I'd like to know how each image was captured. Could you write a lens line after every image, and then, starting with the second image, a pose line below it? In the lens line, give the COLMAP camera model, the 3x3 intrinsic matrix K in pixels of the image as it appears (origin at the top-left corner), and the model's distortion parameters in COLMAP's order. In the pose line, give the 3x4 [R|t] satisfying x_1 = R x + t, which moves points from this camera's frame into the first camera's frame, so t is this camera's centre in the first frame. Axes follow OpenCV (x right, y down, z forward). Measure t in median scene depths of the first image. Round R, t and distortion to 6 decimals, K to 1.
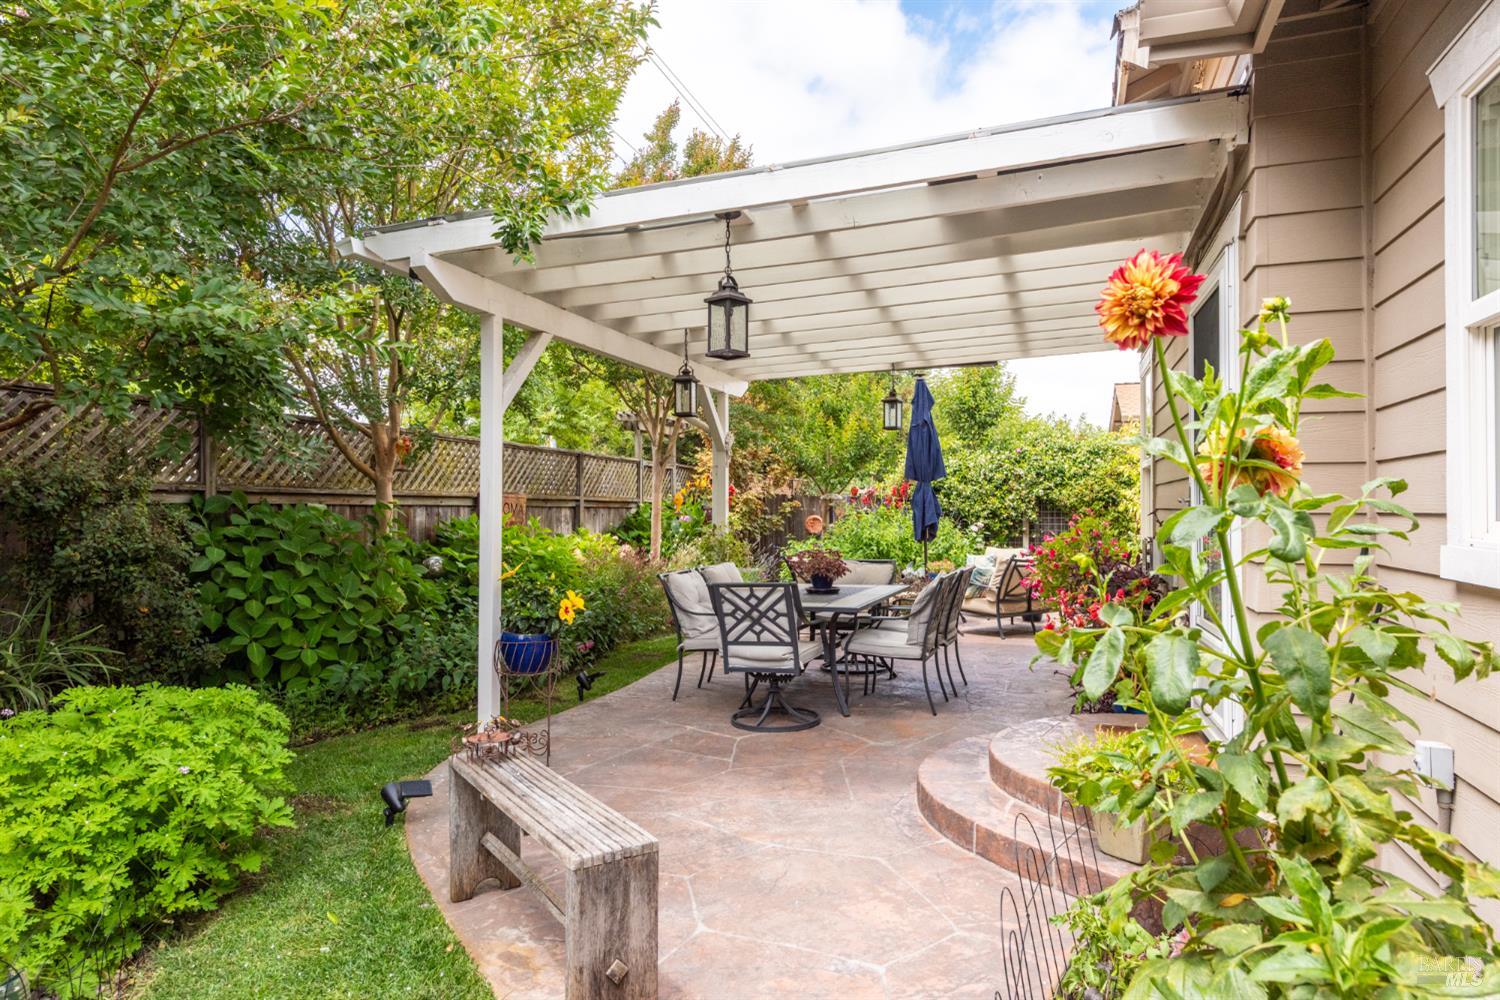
lens RADIAL K [[918.6, 0, 712.6], [0, 918.6, 504.0], [0, 0, 1]] dist [0.014614, -0.004871]
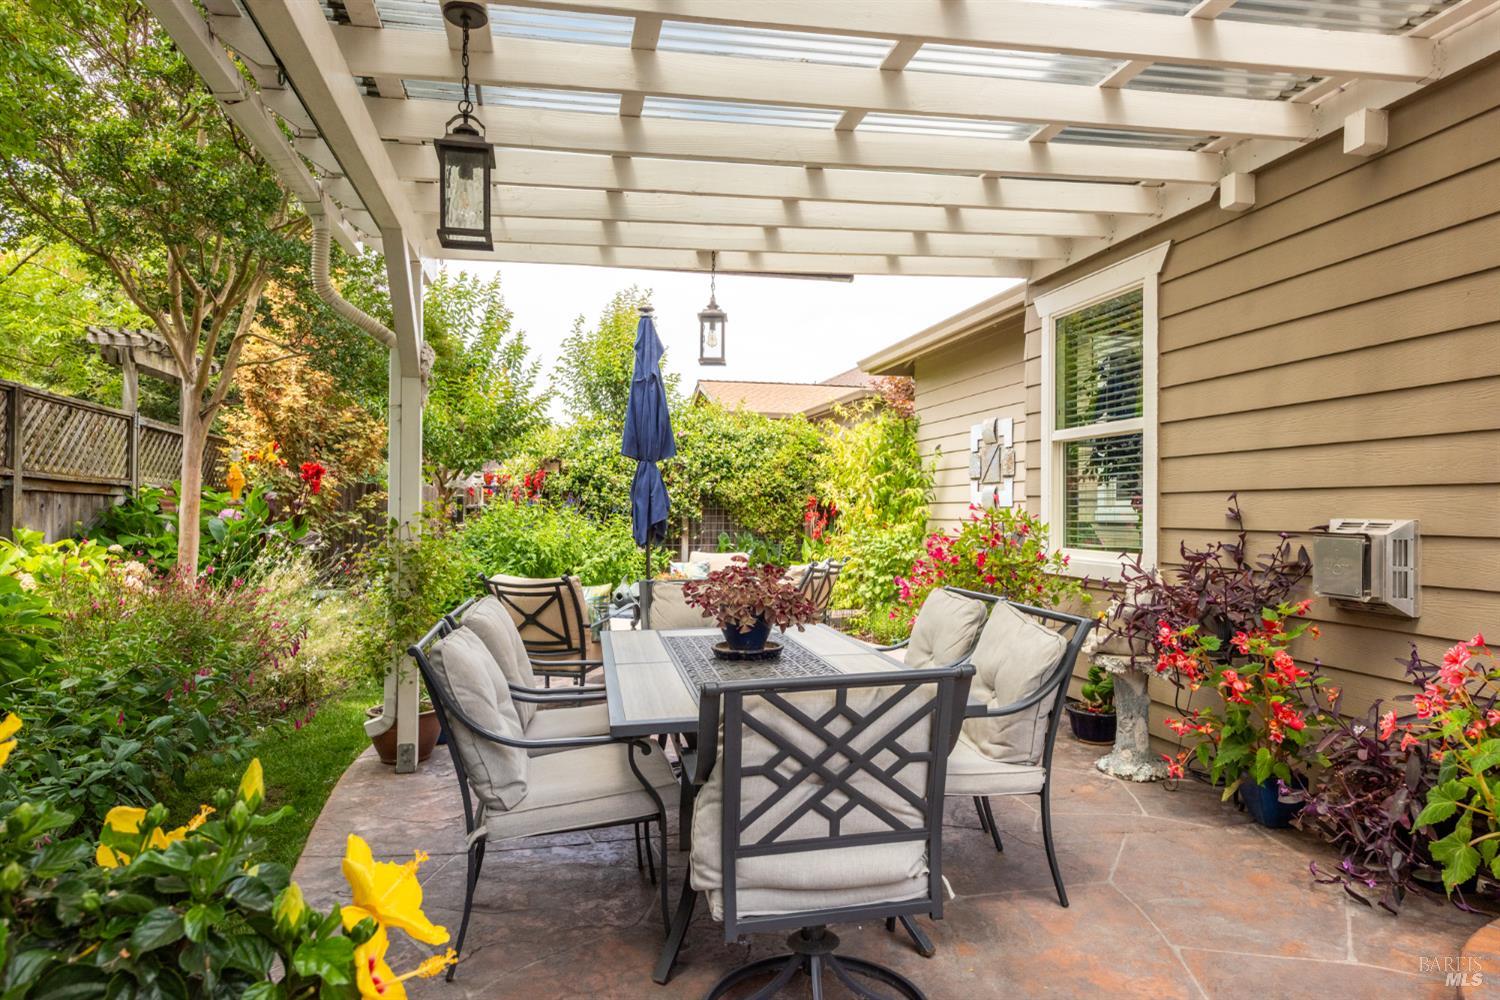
lens RADIAL K [[918.6, 0, 738.2], [0, 918.6, 468.4], [0, 0, 1]] dist [0.014614, -0.004871]
pose [[0.838432, 0.031787, 0.544078, -0.073032], [-0.008395, 0.998933, -0.045423, 0.009584], [-0.544942, 0.033517, 0.837804, 0.291993]]
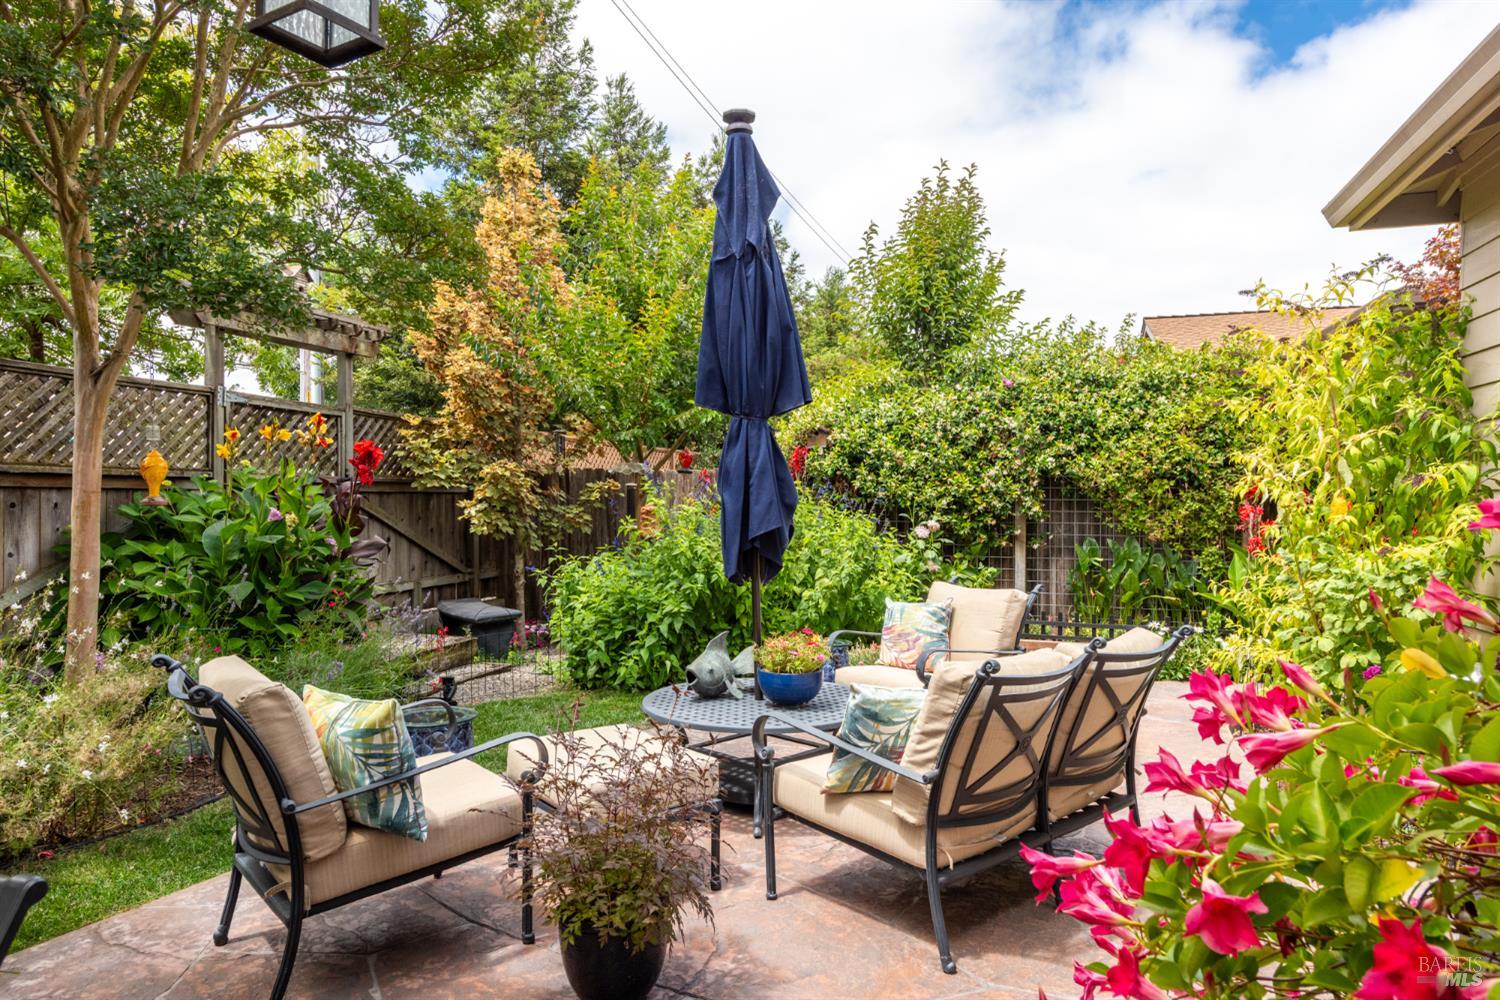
lens RADIAL K [[918.6, 0, 738.8], [0, 918.6, 491.7], [0, 0, 1]] dist [0.014614, -0.004871]
pose [[0.999307, 0.002806, 0.037126, 0.166033], [-0.002852, 0.999995, 0.001180, 0.003584], [-0.037123, -0.001285, 0.999310, 0.499087]]
